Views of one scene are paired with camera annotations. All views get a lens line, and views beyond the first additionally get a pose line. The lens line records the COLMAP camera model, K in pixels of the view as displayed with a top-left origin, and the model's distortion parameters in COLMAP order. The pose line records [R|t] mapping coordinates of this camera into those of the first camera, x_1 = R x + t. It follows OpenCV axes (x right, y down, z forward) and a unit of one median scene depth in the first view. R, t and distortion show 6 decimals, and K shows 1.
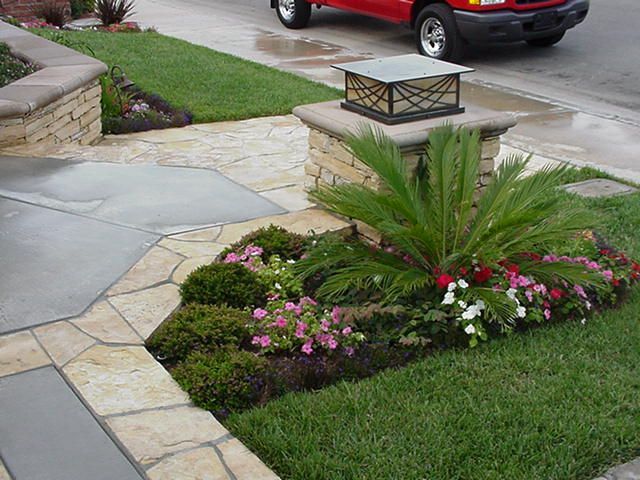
lens RADIAL K [[988.2, 0, 320.0], [0, 988.2, 240.0], [0, 0, 1]] dist [-0.121439, 0.475152]
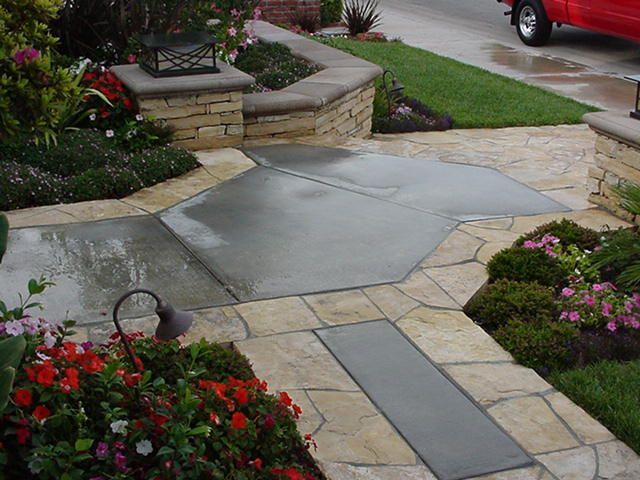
lens RADIAL K [[988.2, 0, 320.0], [0, 988.2, 240.0], [0, 0, 1]] dist [-0.121439, 0.475152]
pose [[0.978616, 0.078481, -0.190135, -0.100230], [-0.081569, 0.996632, -0.008460, 0.037621], [0.188831, 0.023788, 0.981721, -0.109595]]
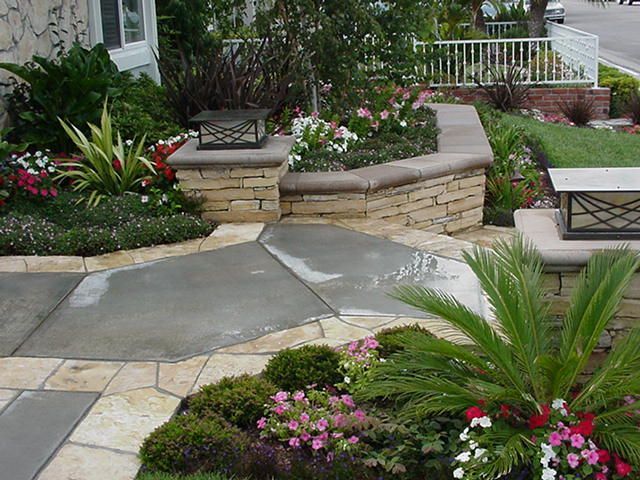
lens RADIAL K [[988.2, 0, 320.0], [0, 988.2, 240.0], [0, 0, 1]] dist [-0.121439, 0.475152]
pose [[0.777889, 0.142736, -0.611977, 0.431670], [-0.202410, 0.978872, -0.028974, -0.045941], [0.594911, 0.146409, 0.790345, 0.172675]]
